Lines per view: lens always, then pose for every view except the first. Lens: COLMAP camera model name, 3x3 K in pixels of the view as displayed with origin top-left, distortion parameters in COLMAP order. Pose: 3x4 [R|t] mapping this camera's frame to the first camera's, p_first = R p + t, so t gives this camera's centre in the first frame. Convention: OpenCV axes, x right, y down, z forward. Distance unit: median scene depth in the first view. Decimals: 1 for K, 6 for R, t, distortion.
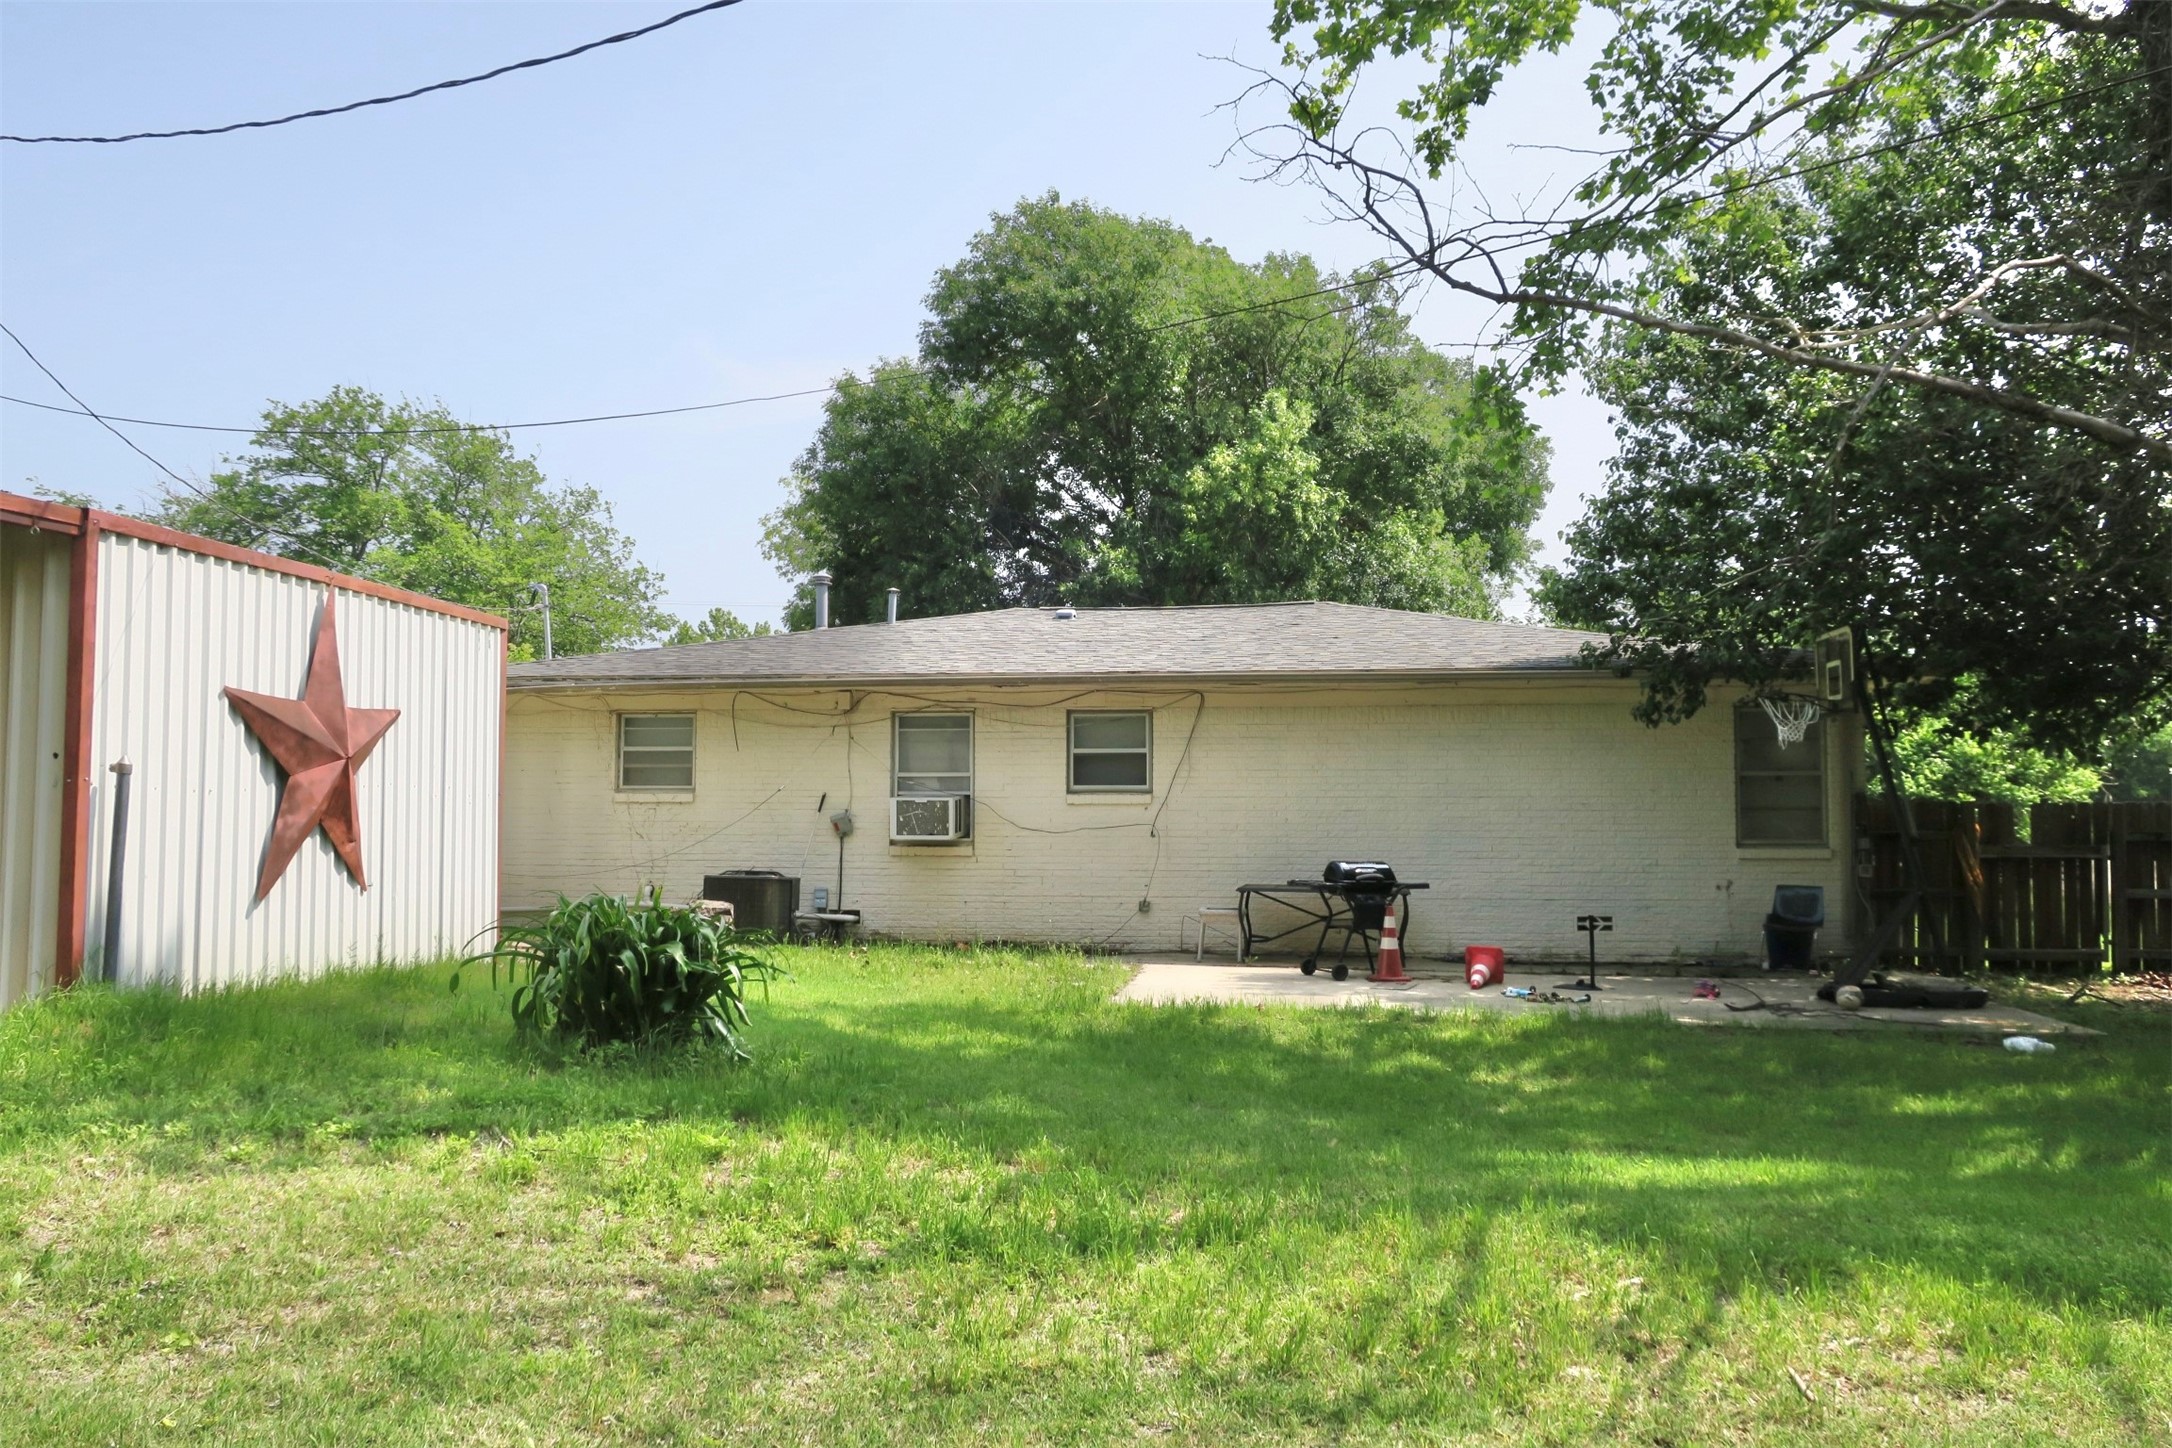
lens RADIAL K [[1716.0, 0, 1090.6], [0, 1716.0, 723.1], [0, 0, 1]] dist [0.000117, -0.004738]
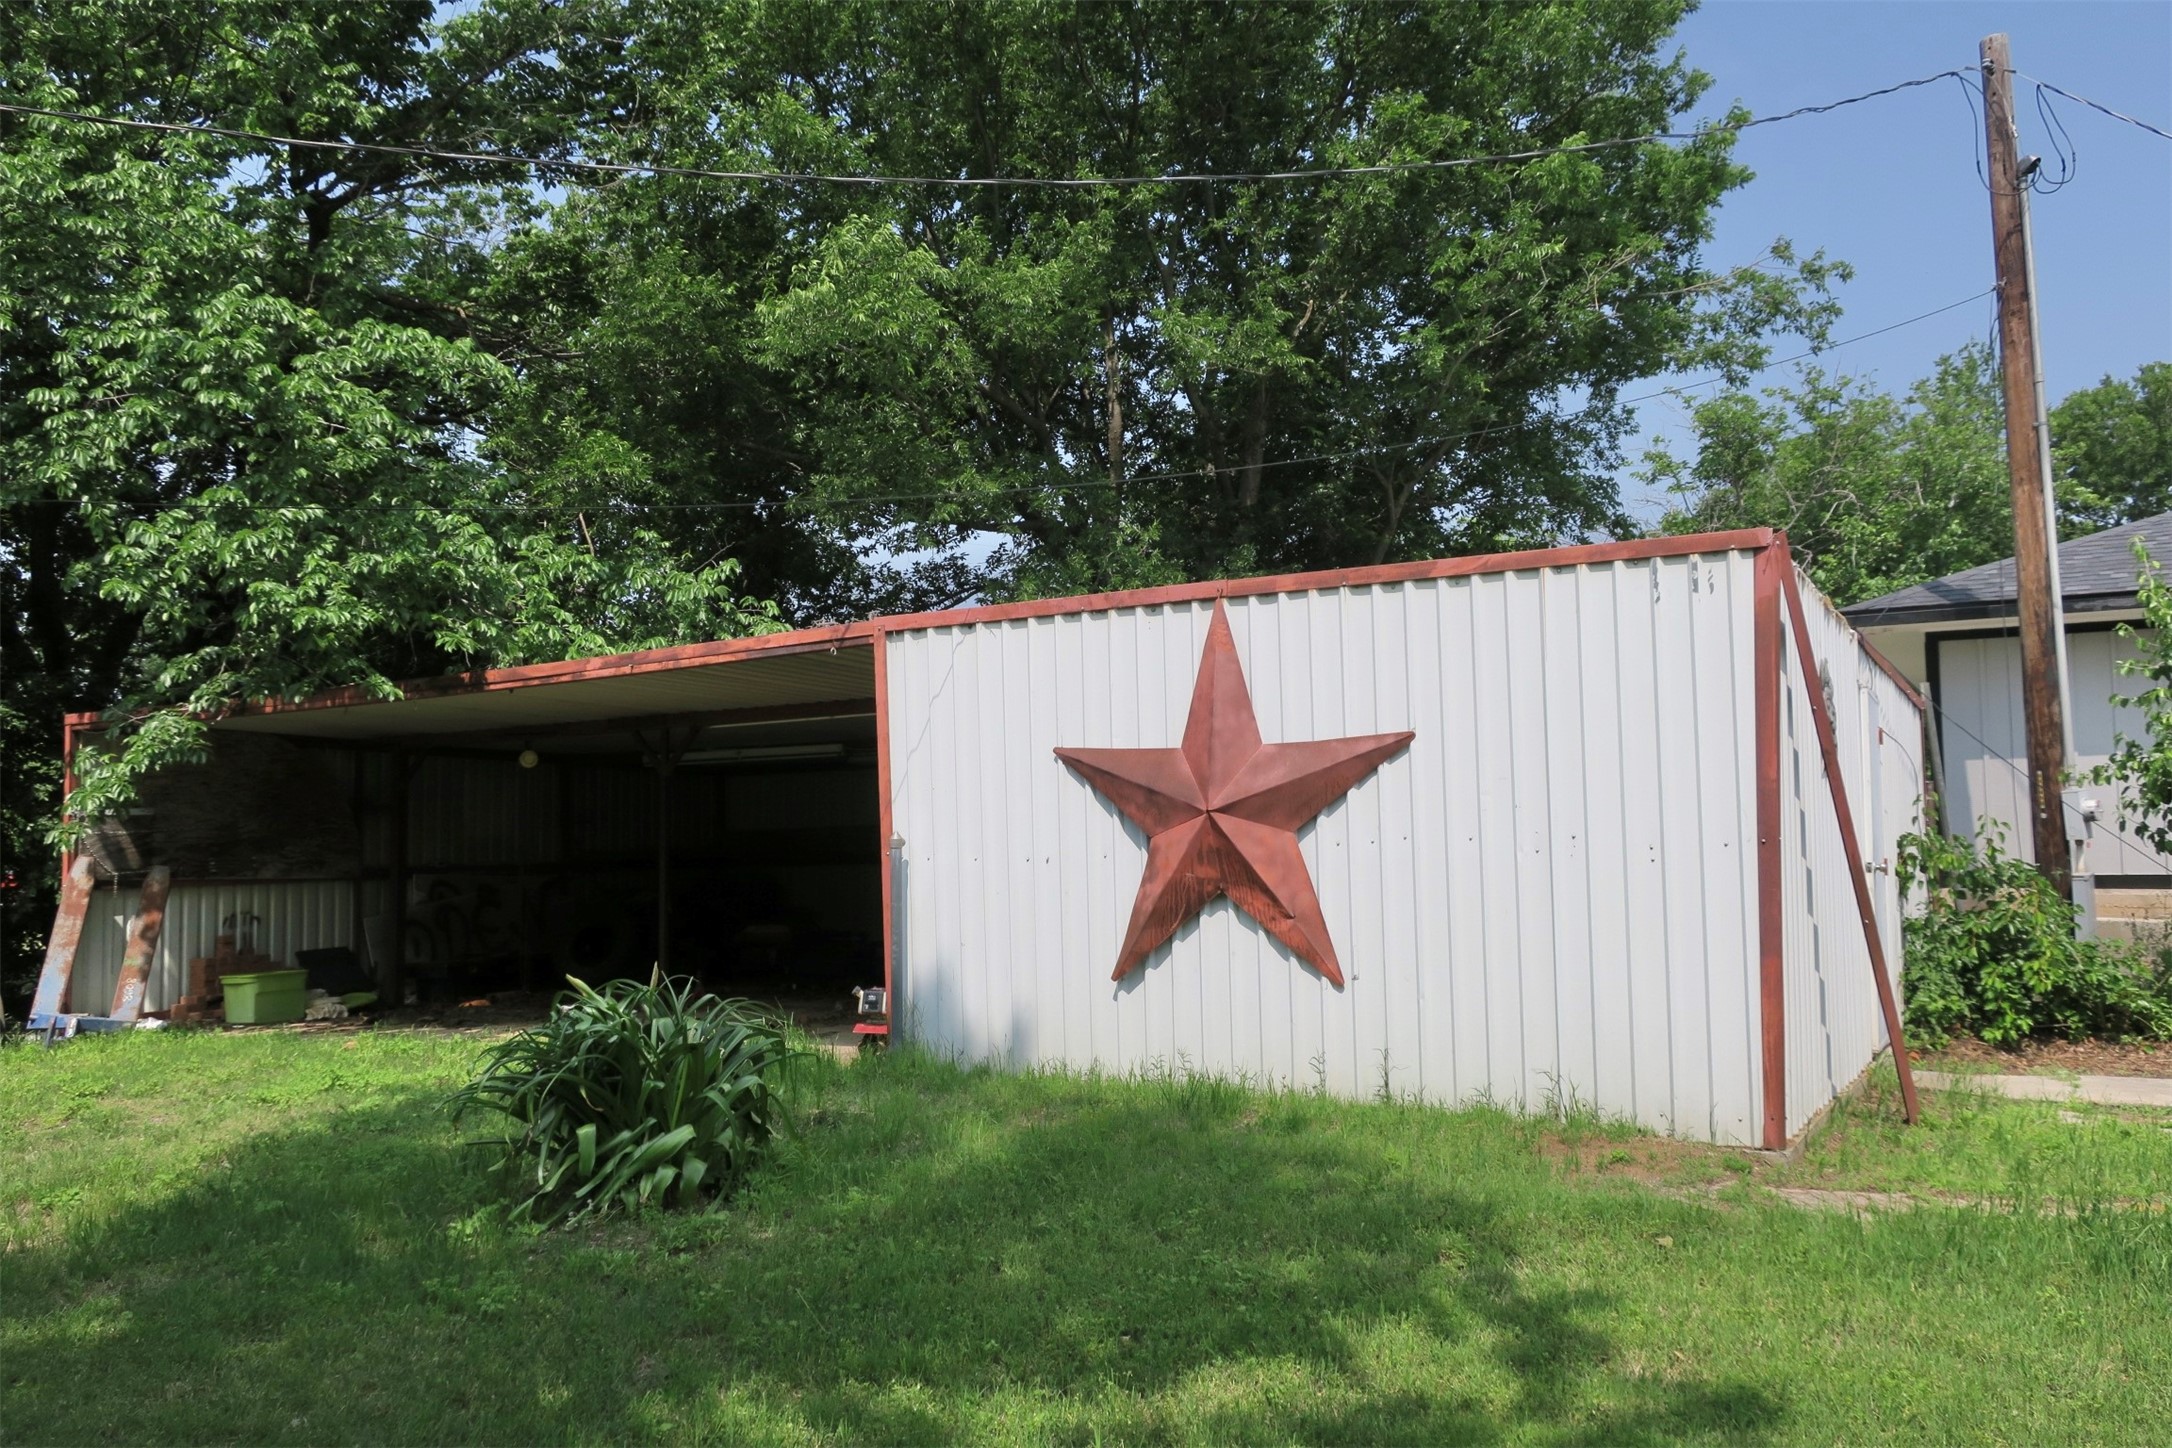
lens RADIAL K [[1716.0, 0, 1090.6], [0, 1716.0, 723.1], [0, 0, 1]] dist [0.000117, -0.004738]
pose [[-0.431166, -0.081271, -0.898605, 0.287152], [0.052892, 0.991946, -0.115091, 0.063649], [0.900721, -0.097153, -0.423394, 1.204304]]
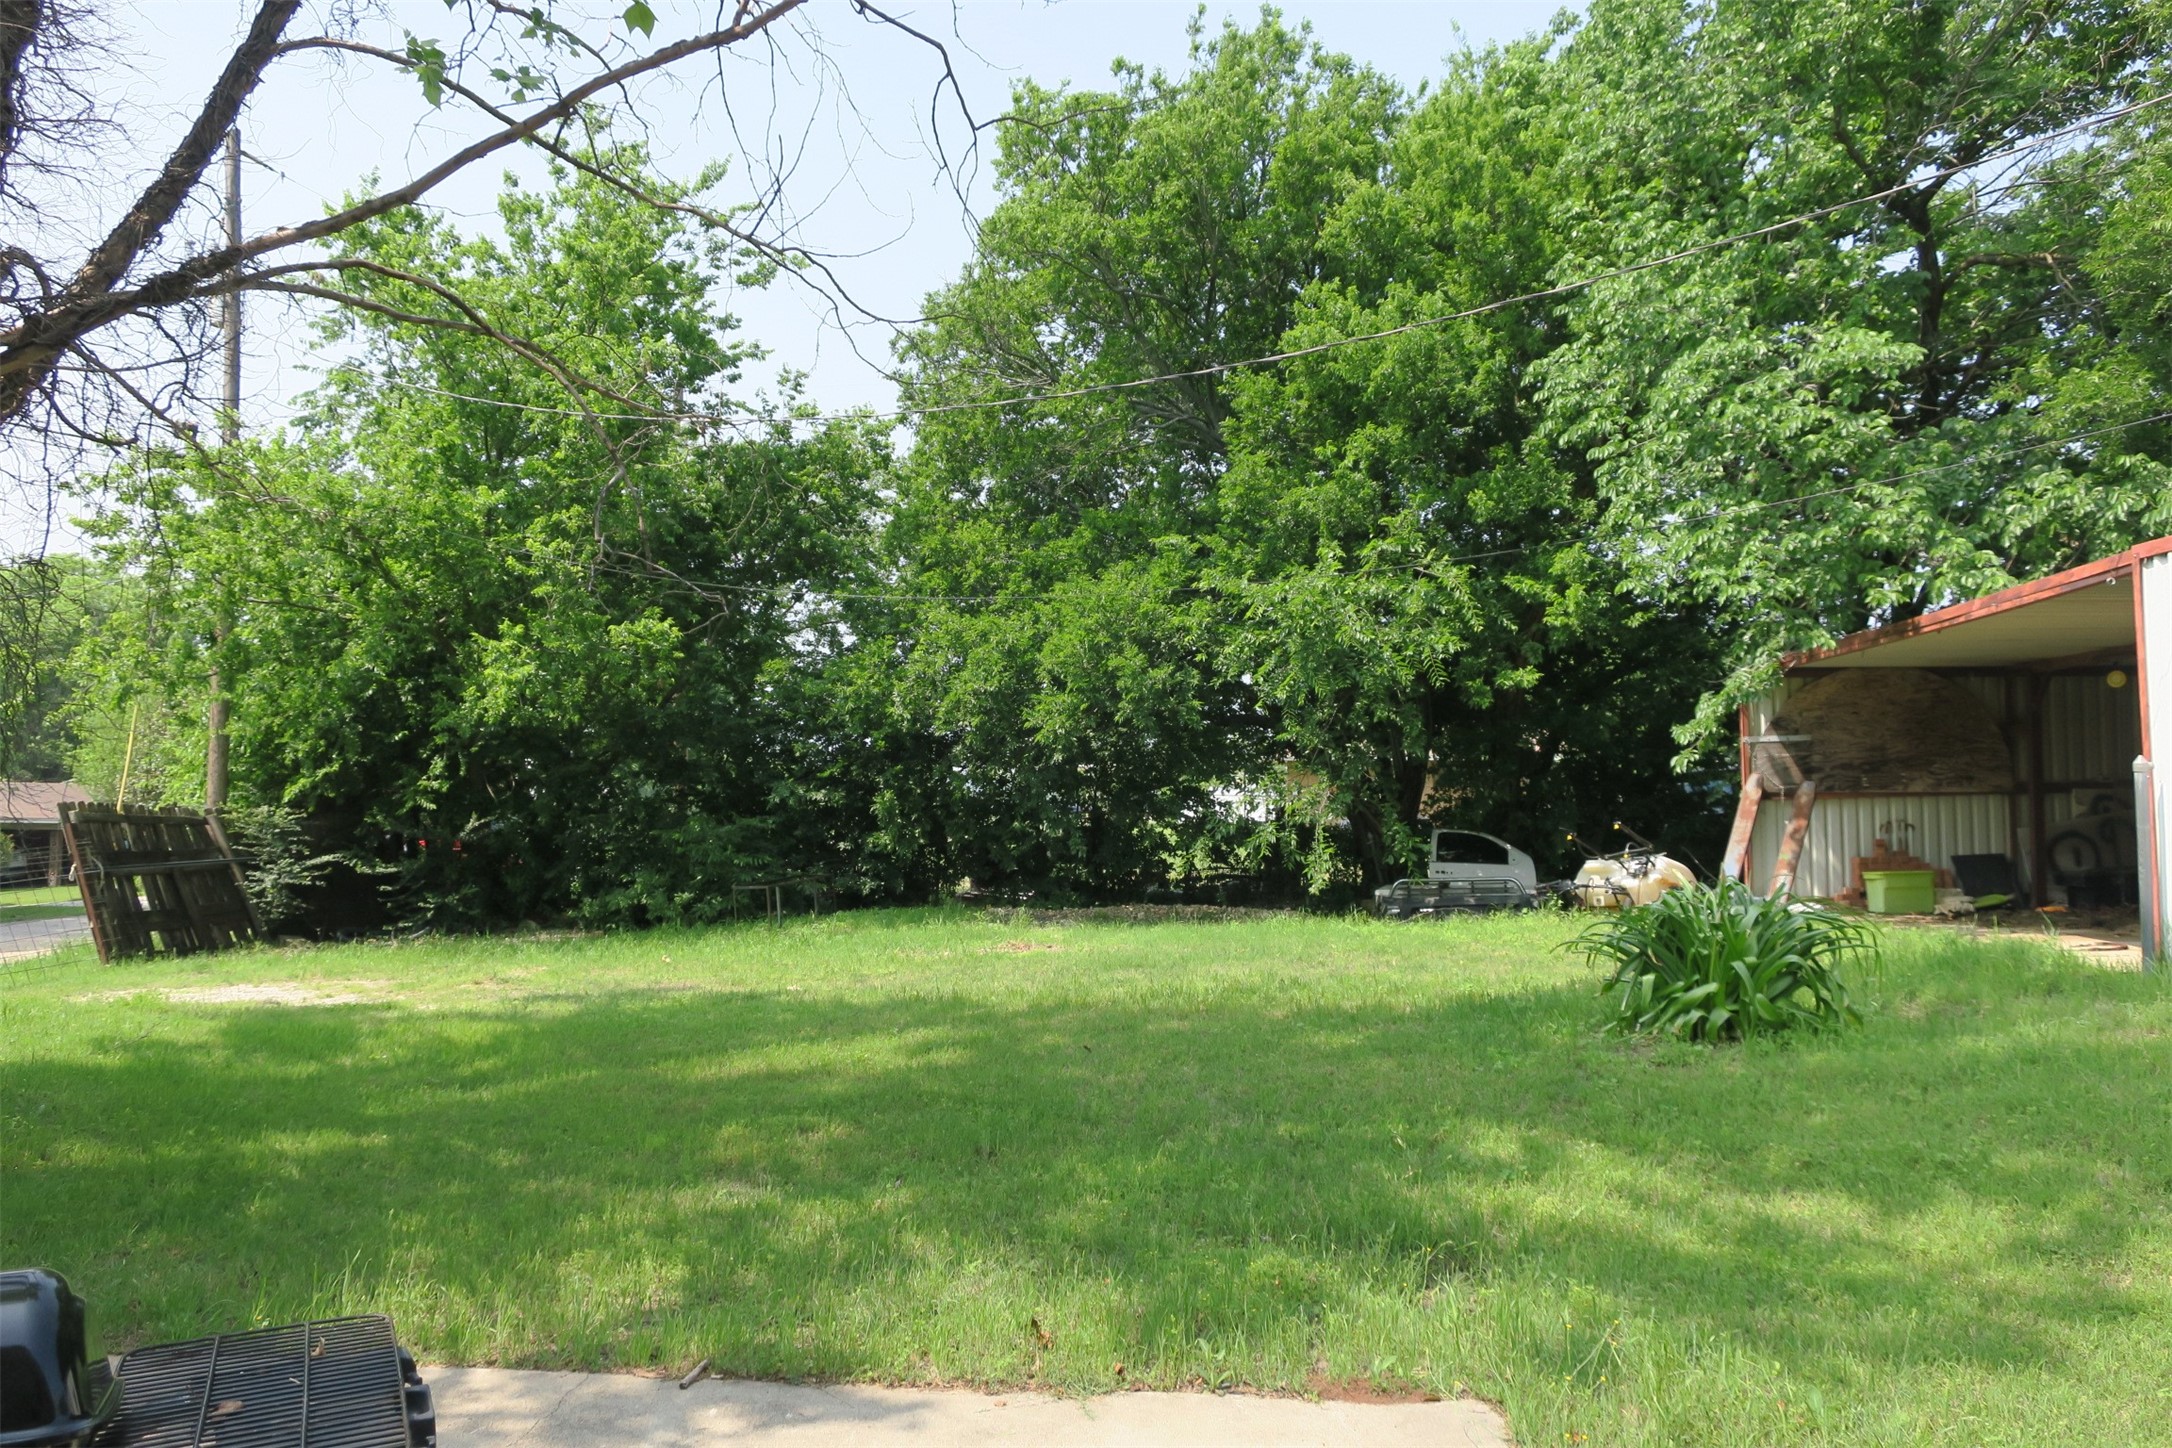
lens RADIAL K [[1716.0, 0, 1090.6], [0, 1716.0, 723.1], [0, 0, 1]] dist [0.000117, -0.004738]
pose [[-0.999912, -0.003511, -0.012808, 0.111301], [-0.002328, 0.995828, -0.091225, 0.078347], [0.013075, -0.091187, -0.995748, 1.607478]]
